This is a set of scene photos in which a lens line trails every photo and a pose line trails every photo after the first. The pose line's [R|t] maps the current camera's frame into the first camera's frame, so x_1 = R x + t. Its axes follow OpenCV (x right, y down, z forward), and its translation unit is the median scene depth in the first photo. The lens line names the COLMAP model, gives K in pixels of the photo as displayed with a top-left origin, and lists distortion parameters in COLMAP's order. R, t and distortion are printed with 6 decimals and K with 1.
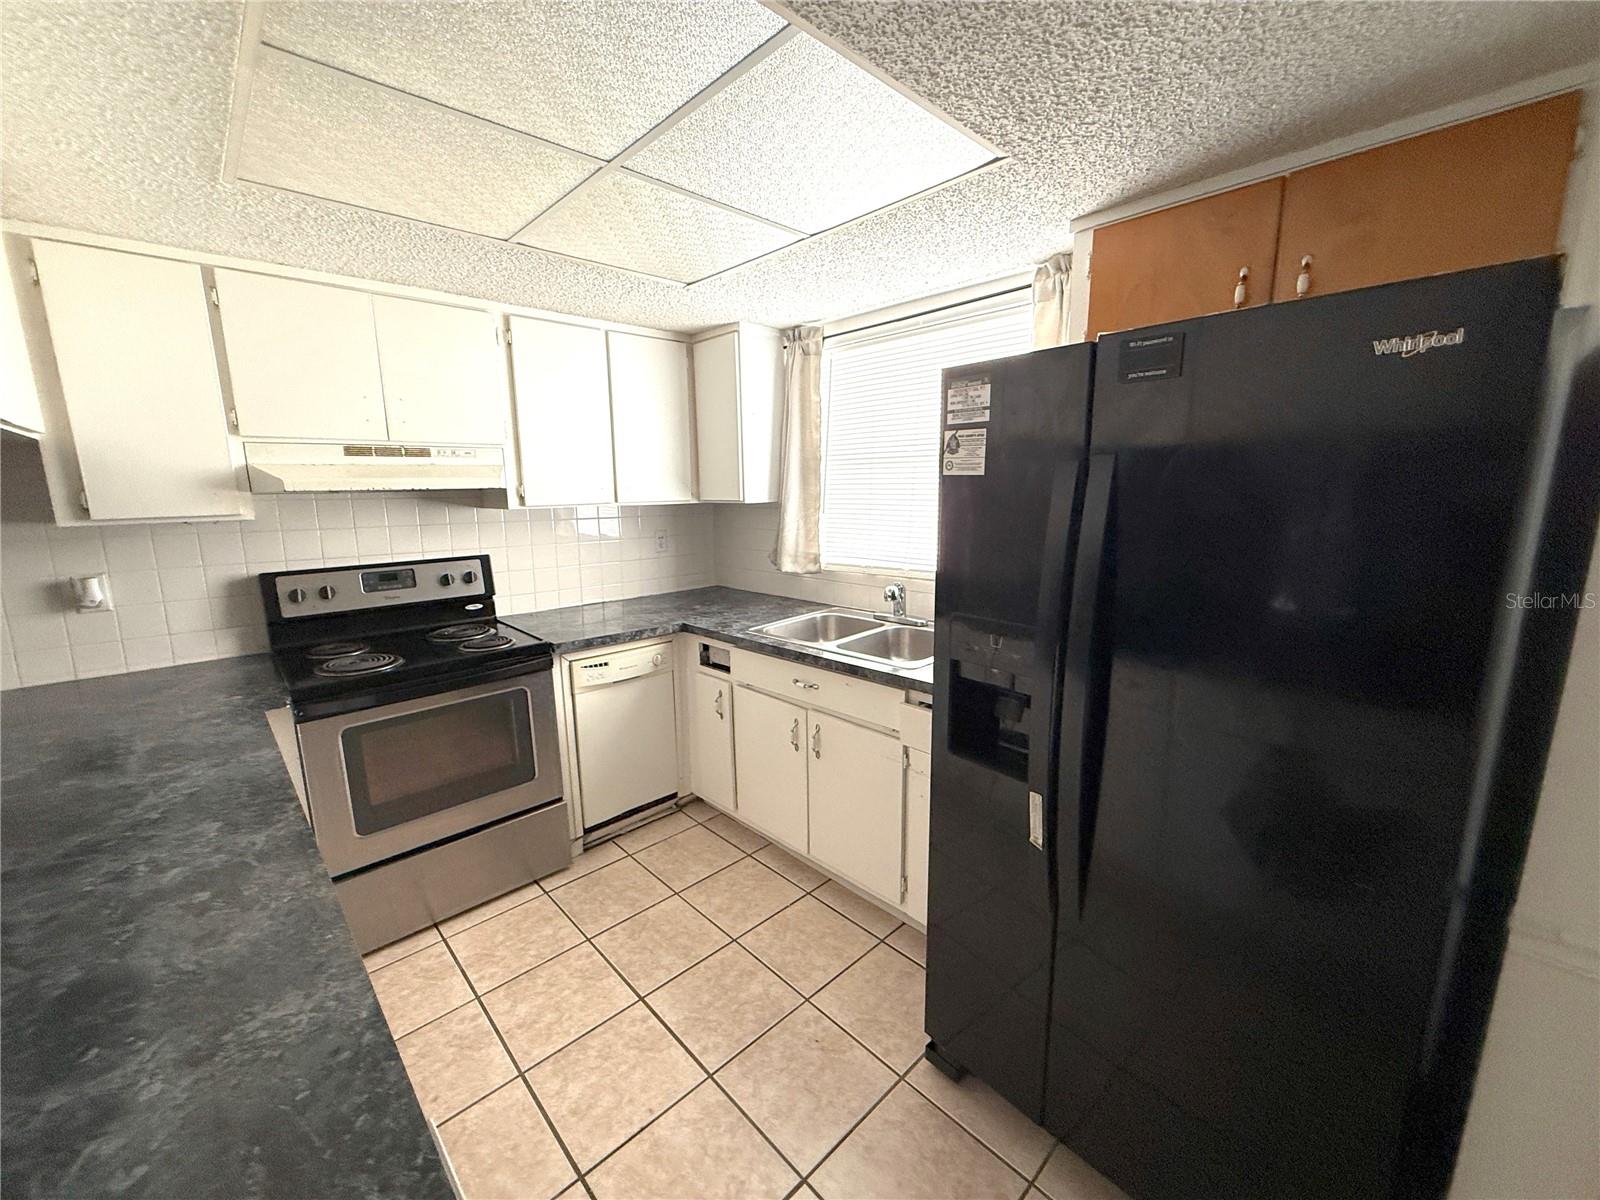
lens RADIAL K [[636.9, 0, 797.4], [0, 636.9, 599.4], [0, 0, 1]] dist [-0.000555, 0.000208]
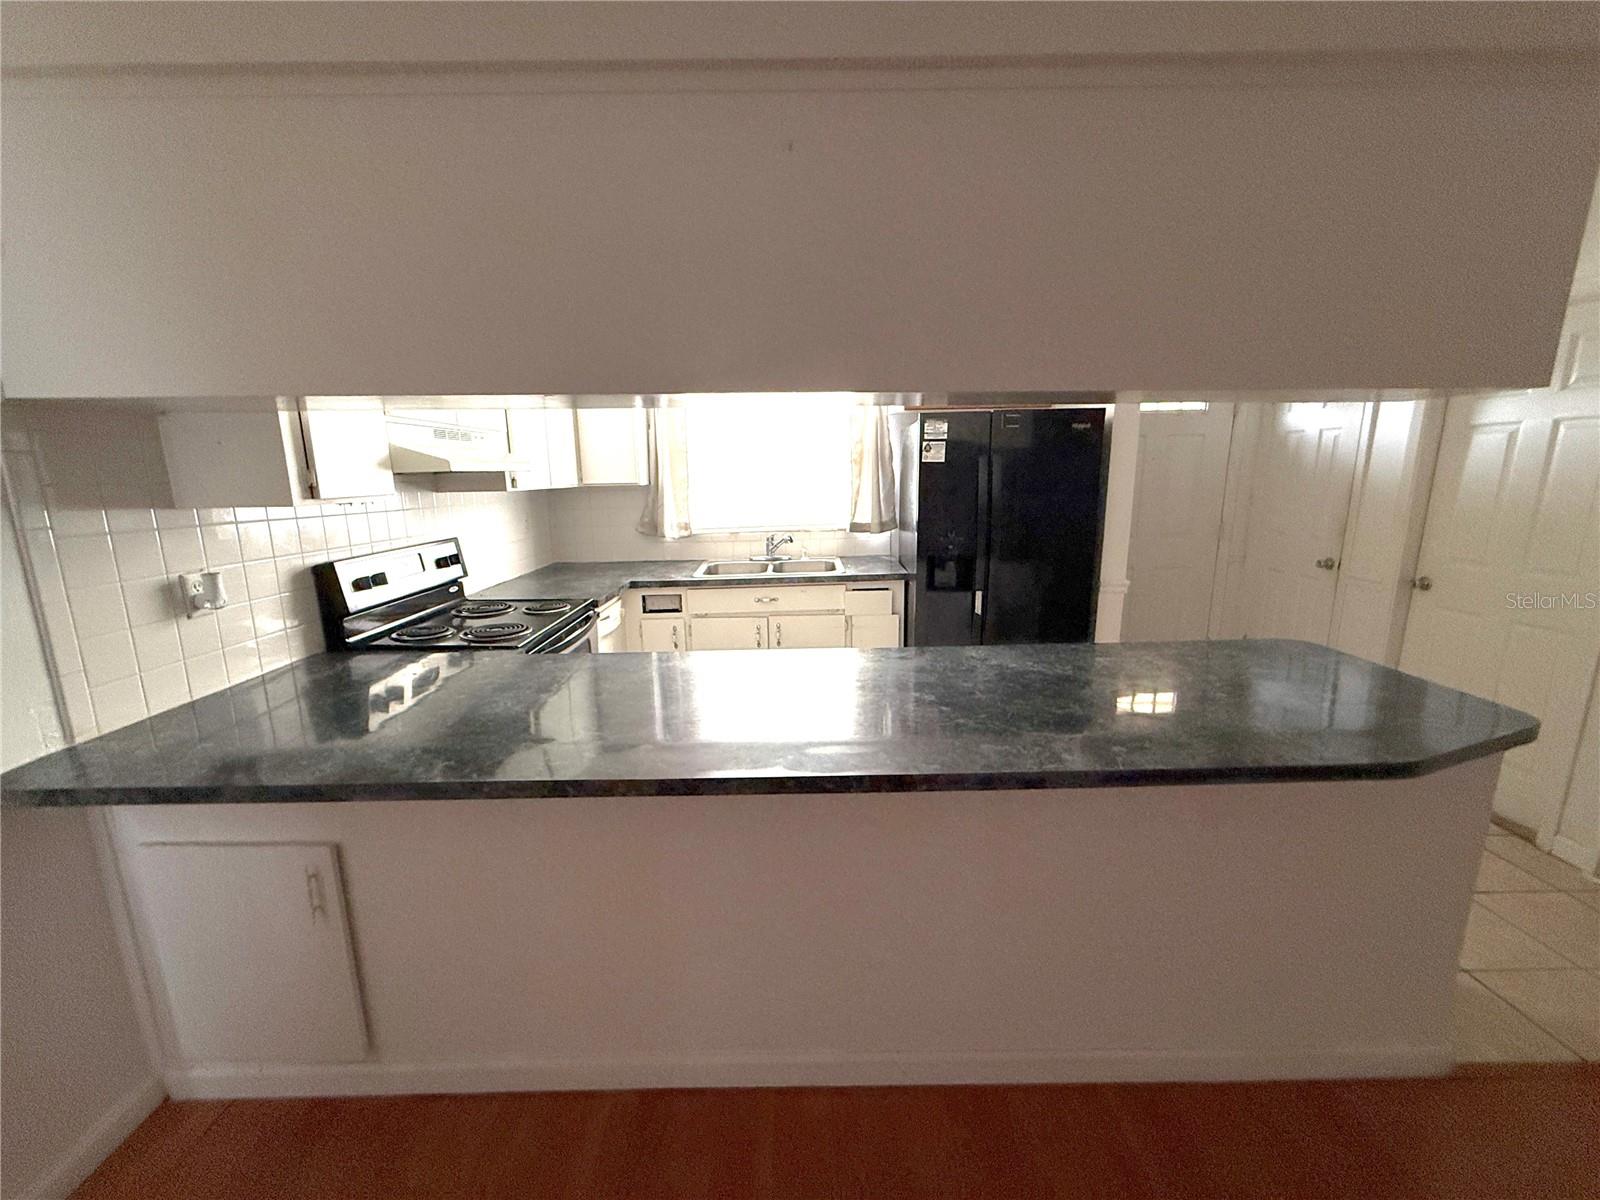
lens RADIAL K [[638.1, 0, 797.5], [0, 638.1, 599.5], [0, 0, 1]] dist [-0.000234, -0.000165]
pose [[0.689171, -0.140622, 0.710823, -1.004024], [0.136385, 0.988628, 0.063349, 0.044751], [-0.711648, 0.053288, 0.700512, -0.122576]]
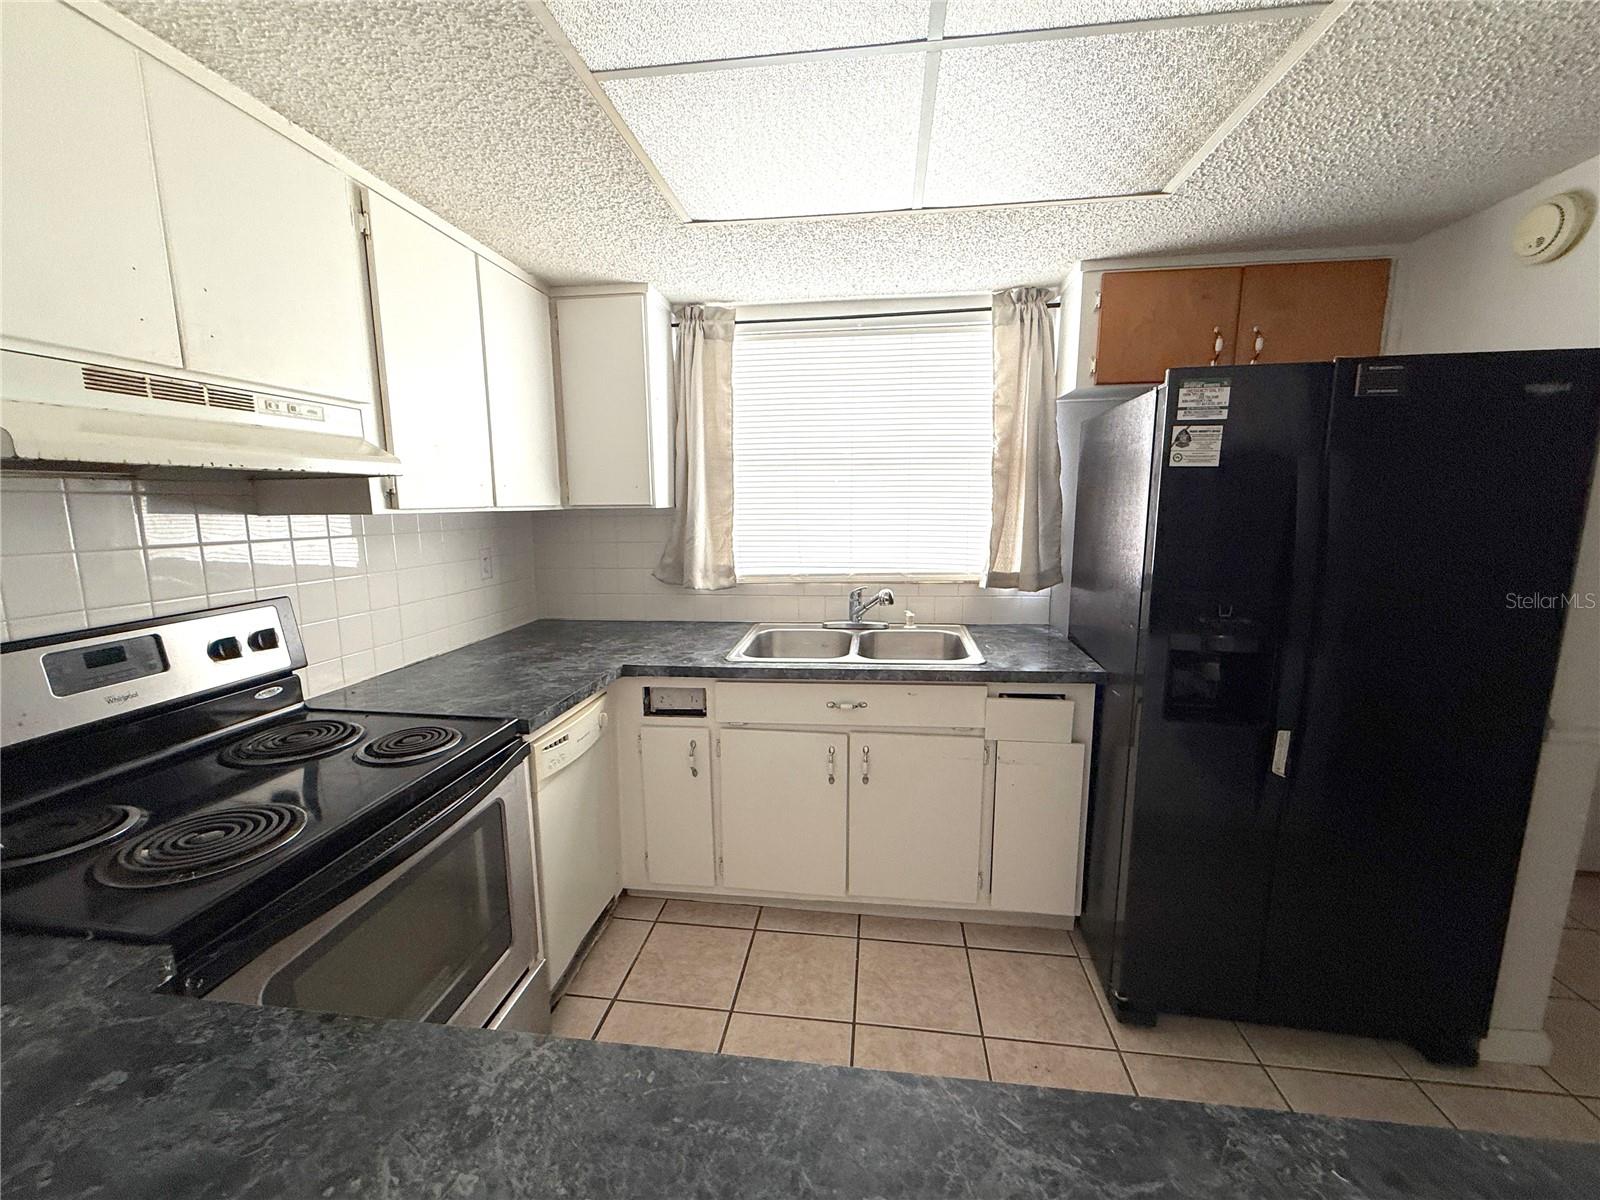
lens RADIAL K [[636.9, 0, 797.4], [0, 636.9, 599.4], [0, 0, 1]] dist [-0.000555, 0.000208]
pose [[0.777796, -0.088443, 0.622263, -0.571781], [0.108468, 0.994084, 0.005710, -0.026198], [-0.619086, 0.063054, 0.782788, 0.329452]]
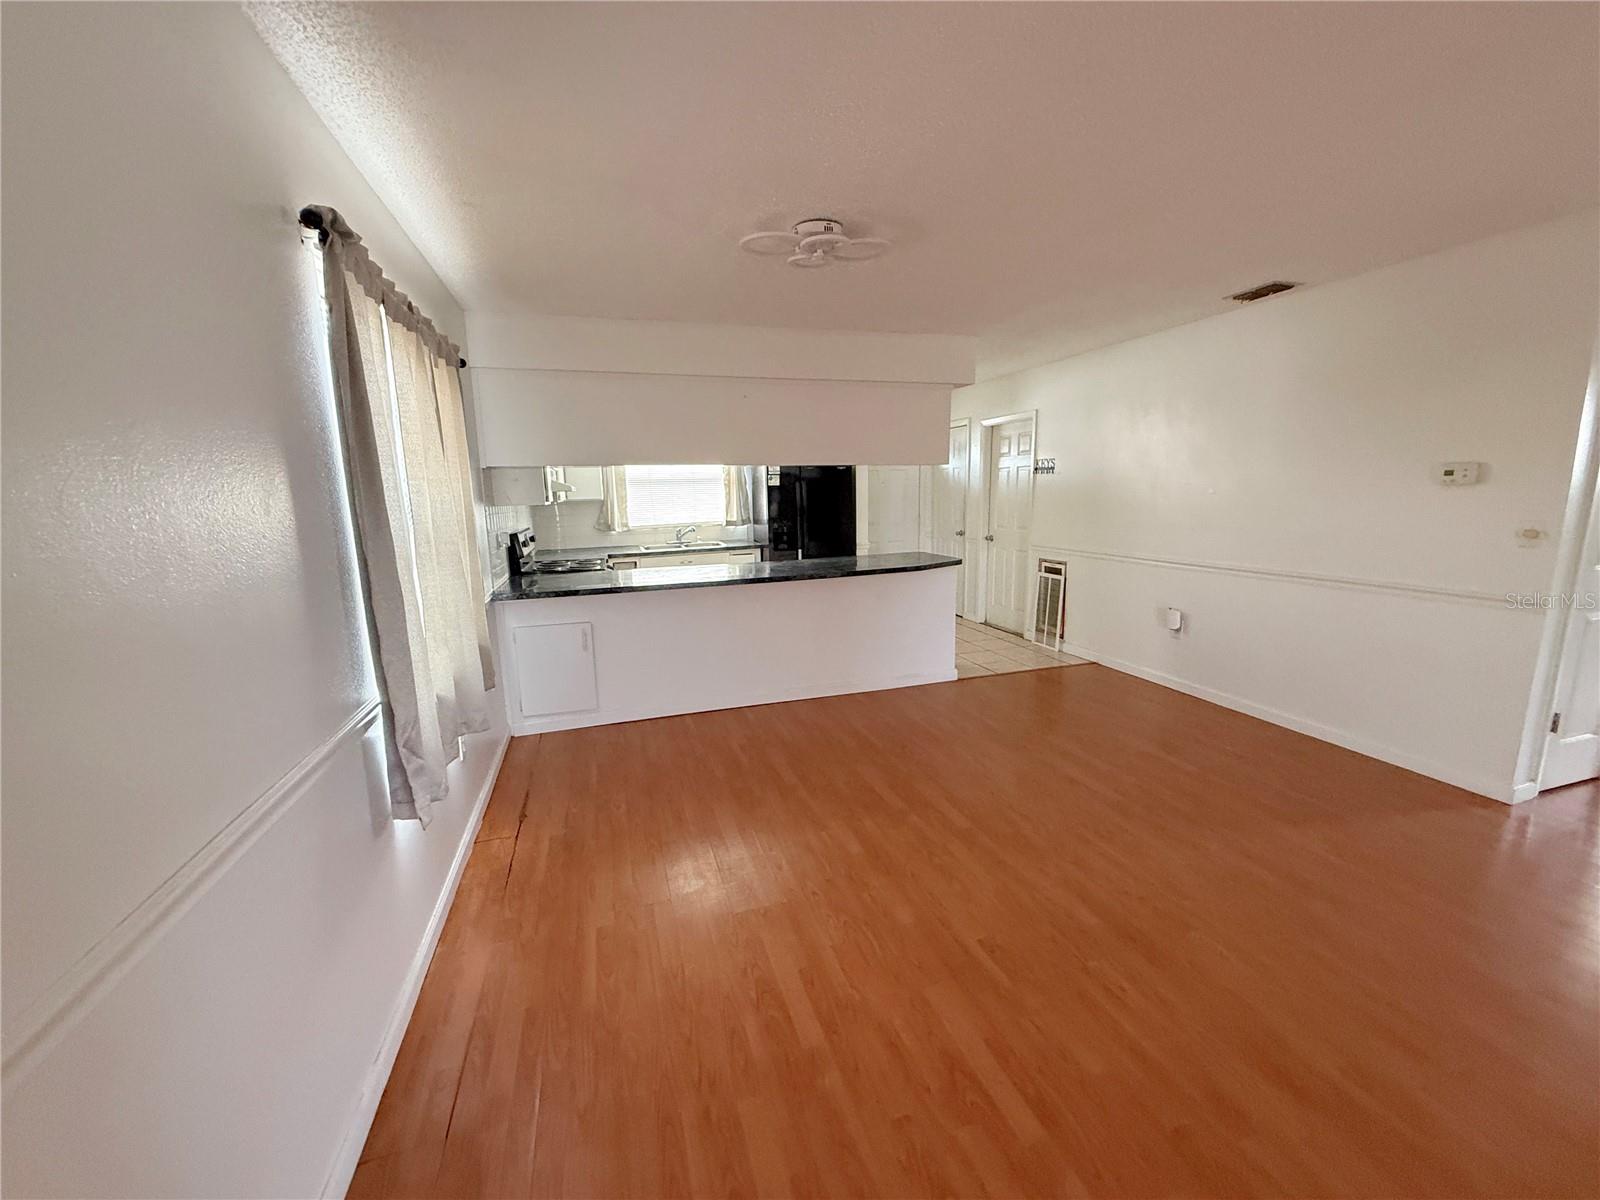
lens RADIAL K [[638.1, 0, 797.5], [0, 638.1, 599.5], [0, 0, 1]] dist [-0.000234, -0.000165]
pose [[0.447047, -0.150422, 0.881772, -2.165494], [0.178997, 0.980865, 0.076577, 0.162198], [-0.876418, 0.123601, 0.465418, -0.659096]]
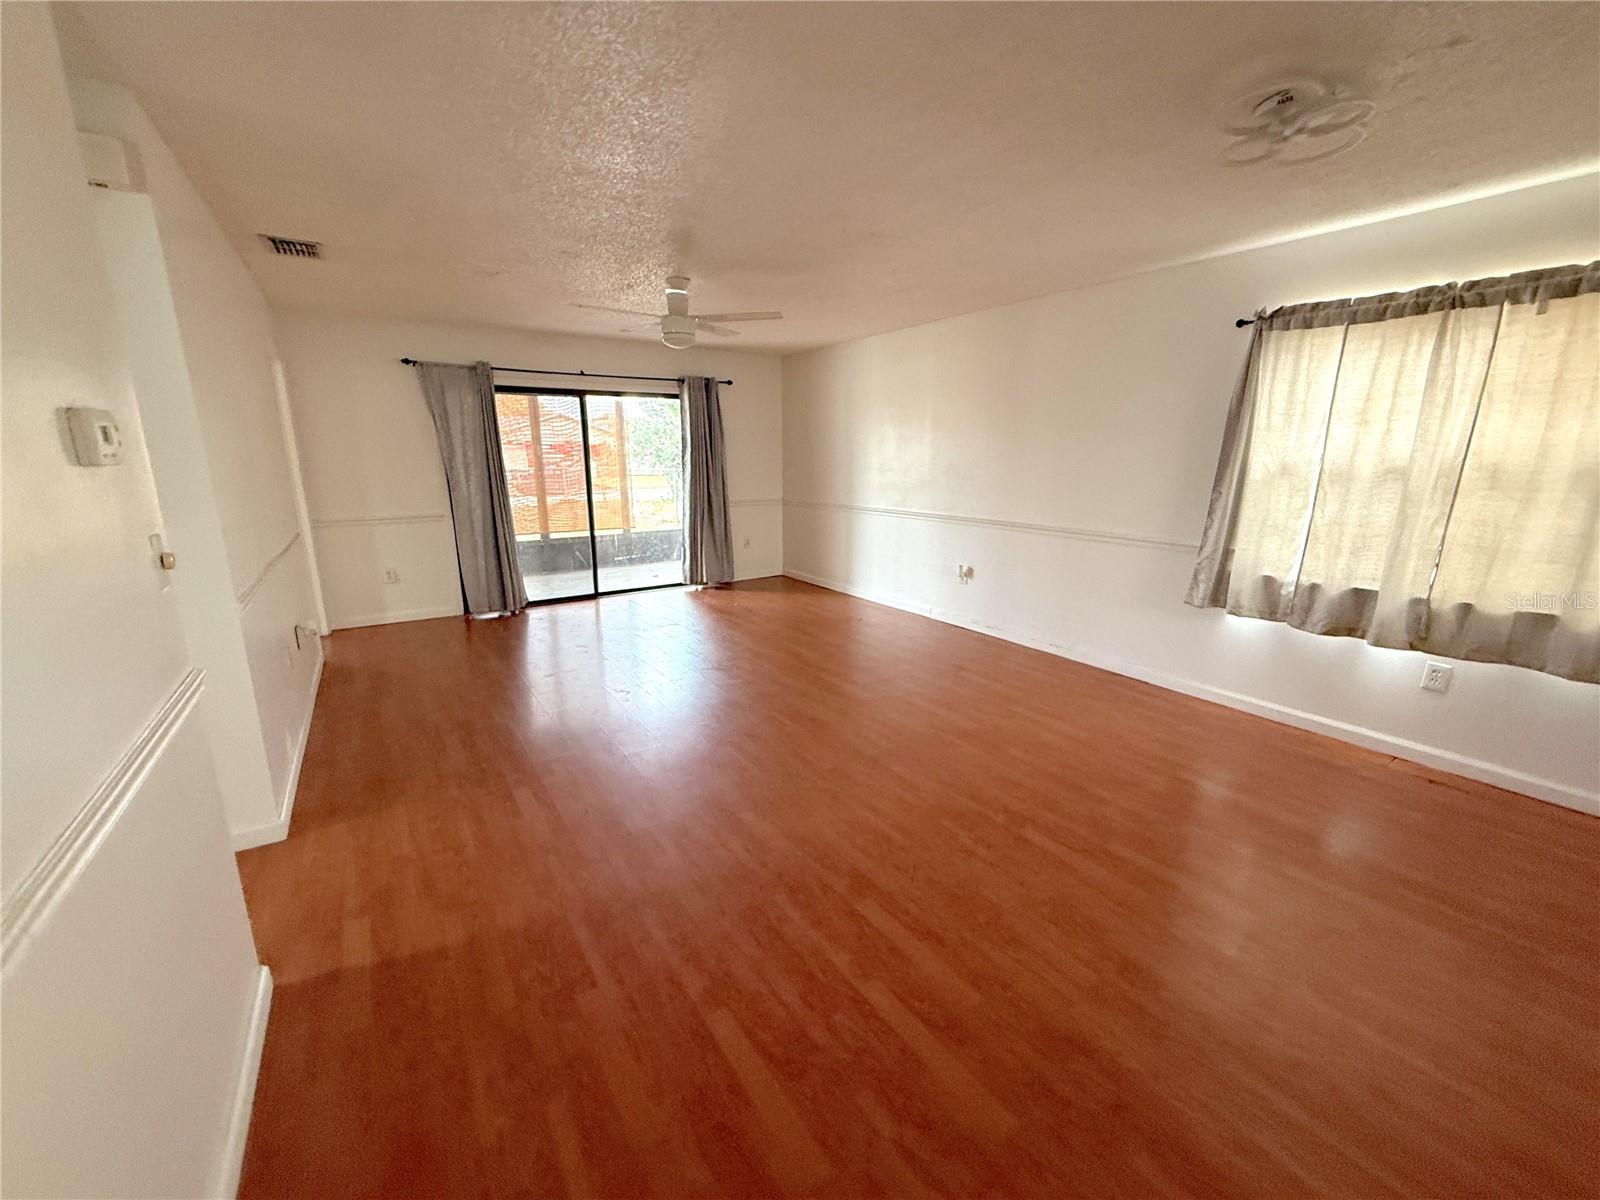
lens RADIAL K [[636.9, 0, 797.4], [0, 636.9, 599.4], [0, 0, 1]] dist [-0.000555, 0.000208]
pose [[-0.168971, 0.234372, -0.957350, -0.041966], [-0.174451, 0.948869, 0.263086, 0.142564], [0.970060, 0.211464, -0.119445, -0.654842]]
